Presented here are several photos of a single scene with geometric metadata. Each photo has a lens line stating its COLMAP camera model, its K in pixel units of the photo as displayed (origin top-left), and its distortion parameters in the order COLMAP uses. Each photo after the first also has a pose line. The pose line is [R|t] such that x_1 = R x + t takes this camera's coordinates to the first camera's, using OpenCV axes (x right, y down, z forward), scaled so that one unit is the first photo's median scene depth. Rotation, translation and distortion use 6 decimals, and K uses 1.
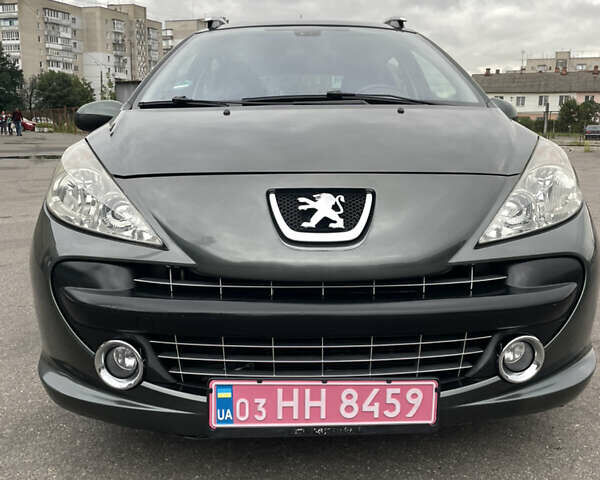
lens RADIAL K [[613.5, 0, 295.4], [0, 613.5, 245.5], [0, 0, 1]] dist [0.054645, 0.000000]
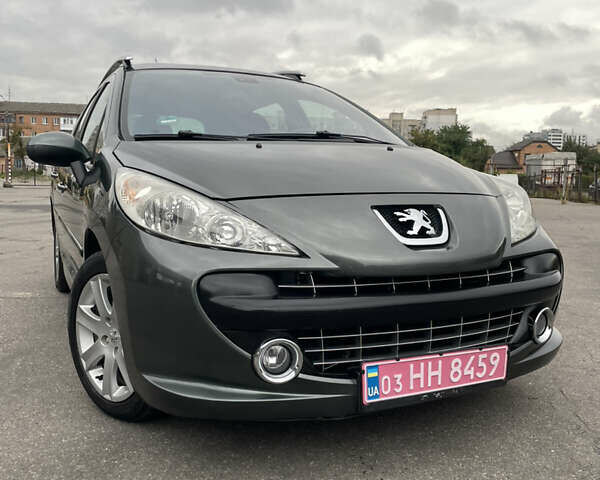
lens RADIAL K [[613.5, 0, 297.4], [0, 613.5, 235.4], [0, 0, 1]] dist [0.054645, 0.000000]
pose [[0.912100, -0.029924, 0.408875, -0.712171], [0.064765, 0.995327, -0.071629, 0.047545], [-0.404820, 0.091813, 0.909775, -0.057174]]
